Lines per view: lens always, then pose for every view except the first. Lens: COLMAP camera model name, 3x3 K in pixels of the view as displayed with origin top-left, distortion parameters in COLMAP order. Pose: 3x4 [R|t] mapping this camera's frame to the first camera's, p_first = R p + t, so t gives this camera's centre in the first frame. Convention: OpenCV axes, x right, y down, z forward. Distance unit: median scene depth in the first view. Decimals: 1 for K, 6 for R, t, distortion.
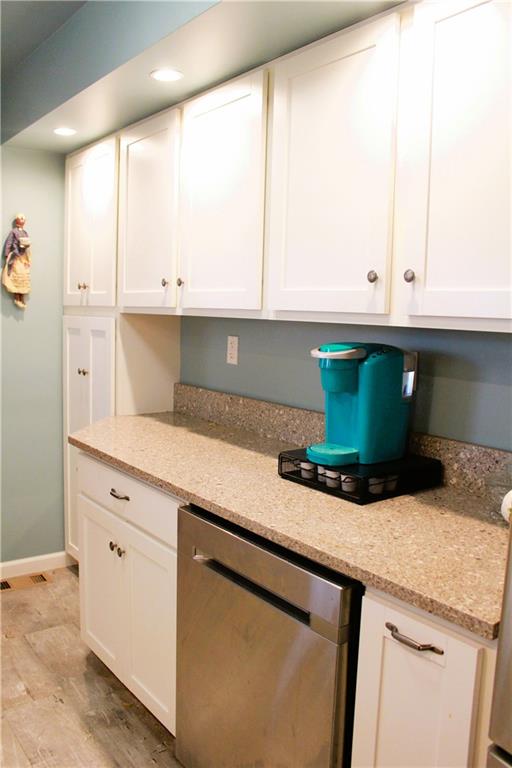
lens RADIAL K [[640.9, 0, 256.0], [0, 640.9, 384.0], [0, 0, 1]] dist [-0.161906, 0.136762]
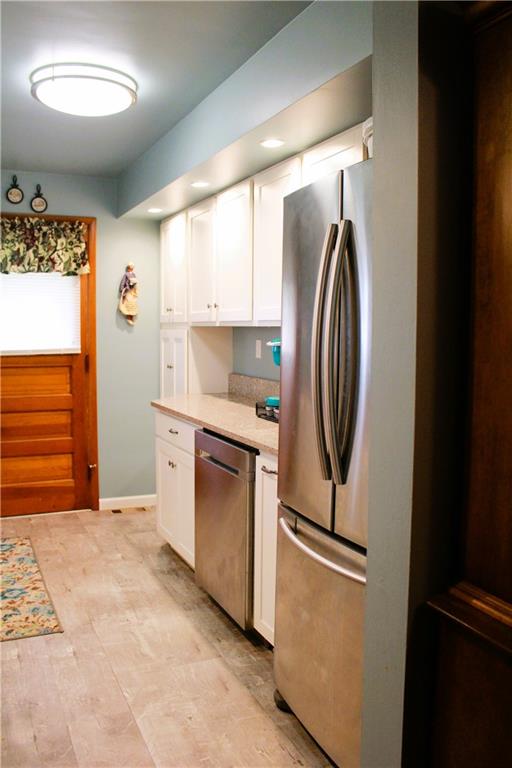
lens RADIAL K [[640.9, 0, 256.0], [0, 640.9, 384.0], [0, 0, 1]] dist [-0.161906, 0.136762]
pose [[0.975495, -0.002631, -0.220008, 0.281223], [-0.004630, 0.999462, -0.032484, 0.076927], [0.219975, 0.032707, 0.974957, -0.465131]]
